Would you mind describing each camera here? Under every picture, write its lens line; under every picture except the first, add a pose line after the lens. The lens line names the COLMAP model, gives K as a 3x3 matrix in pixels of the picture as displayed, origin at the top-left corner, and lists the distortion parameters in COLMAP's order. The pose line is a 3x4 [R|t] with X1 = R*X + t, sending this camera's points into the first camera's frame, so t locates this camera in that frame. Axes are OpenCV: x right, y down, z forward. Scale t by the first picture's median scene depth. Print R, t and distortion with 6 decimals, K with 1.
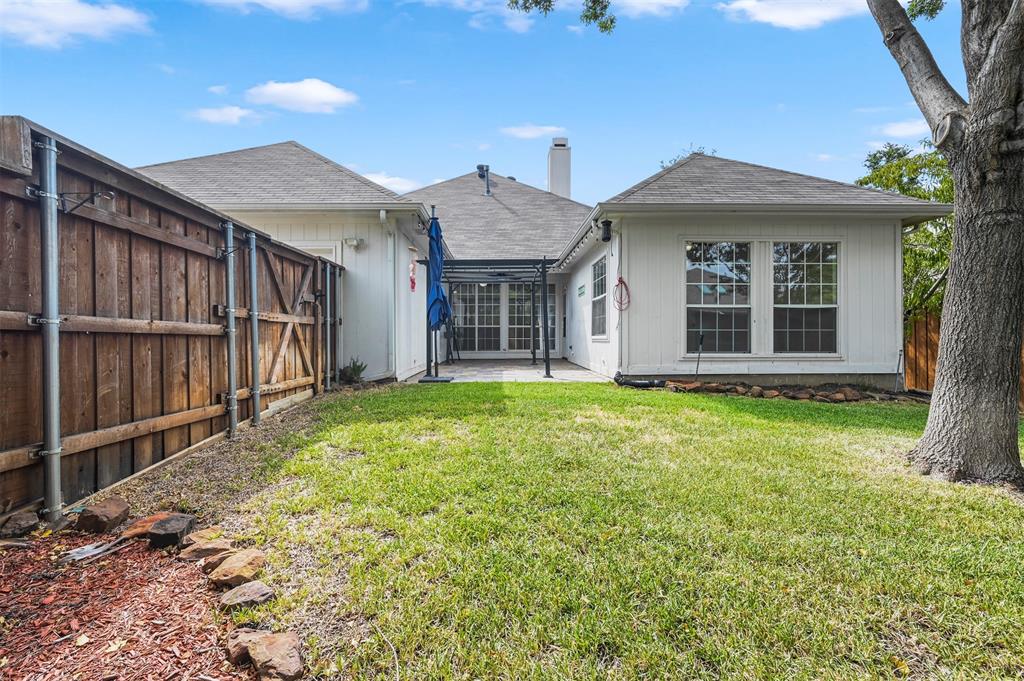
lens RADIAL K [[405.2, 0, 510.9], [0, 405.2, 339.3], [0, 0, 1]] dist [0.001062, 0.000099]
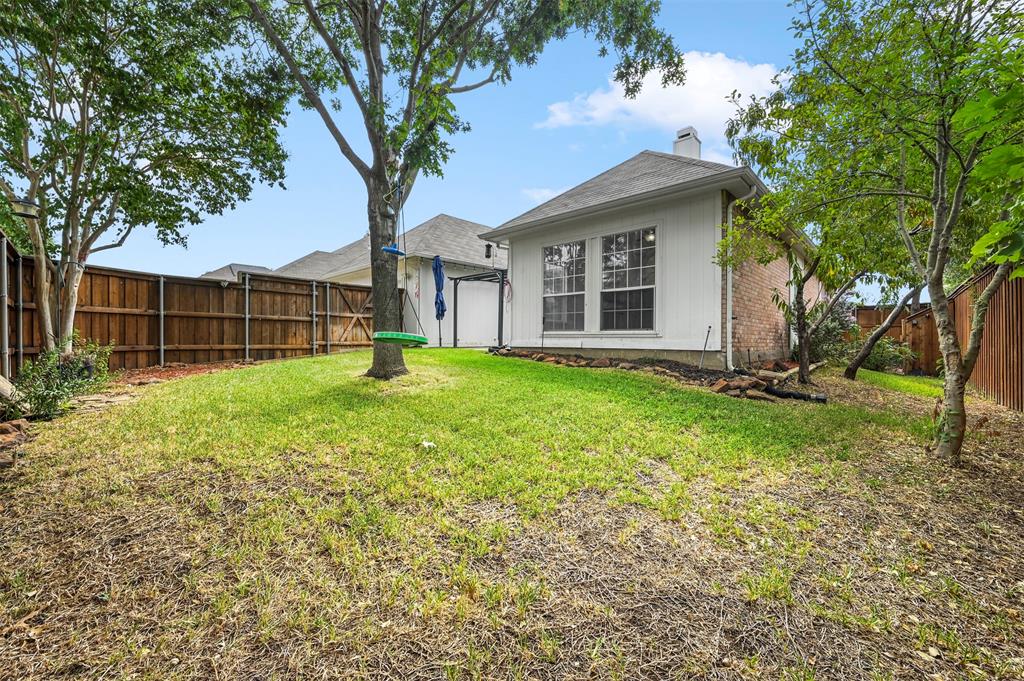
lens RADIAL K [[405.2, 0, 513.7], [0, 405.2, 340.1], [0, 0, 1]] dist [0.001062, 0.000099]
pose [[0.710451, 0.007385, -0.703708, 1.303691], [-0.005333, 0.999973, 0.005109, 0.057056], [0.703726, 0.000124, 0.710471, -0.018650]]
